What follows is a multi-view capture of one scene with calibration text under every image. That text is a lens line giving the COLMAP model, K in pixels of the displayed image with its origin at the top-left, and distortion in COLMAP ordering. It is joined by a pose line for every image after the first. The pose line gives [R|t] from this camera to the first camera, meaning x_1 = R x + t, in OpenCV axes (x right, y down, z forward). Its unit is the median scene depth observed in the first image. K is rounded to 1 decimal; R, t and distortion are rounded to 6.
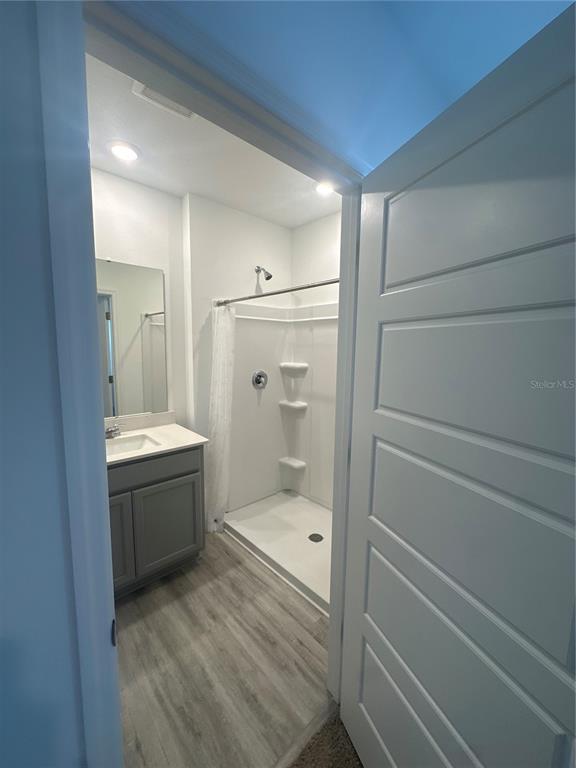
lens RADIAL K [[306.8, 0, 288.0], [0, 306.8, 384.0], [0, 0, 1]] dist [-0.002596, 0.000673]
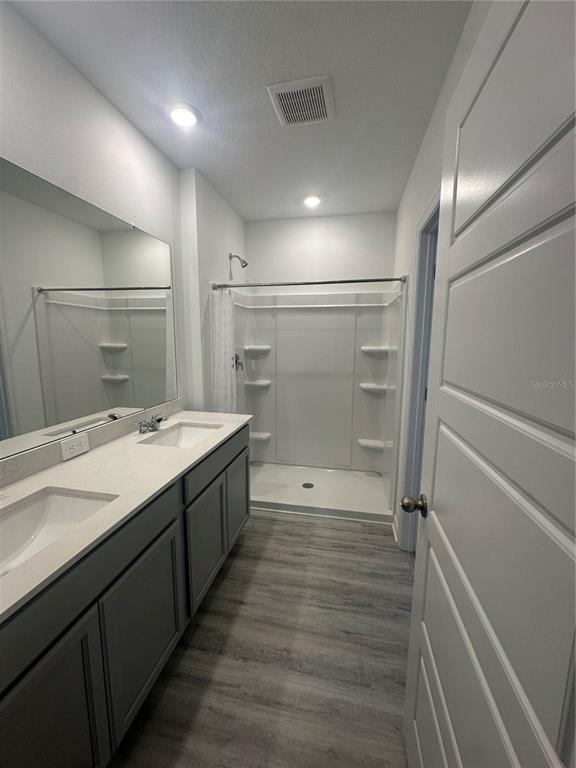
lens RADIAL K [[306.8, 0, 288.0], [0, 306.8, 384.0], [0, 0, 1]] dist [-0.002596, 0.000673]
pose [[0.809298, -0.093696, 0.579878, -0.649994], [0.078155, 0.995595, 0.051792, 0.023907], [-0.582176, 0.003406, 0.813056, 0.041966]]
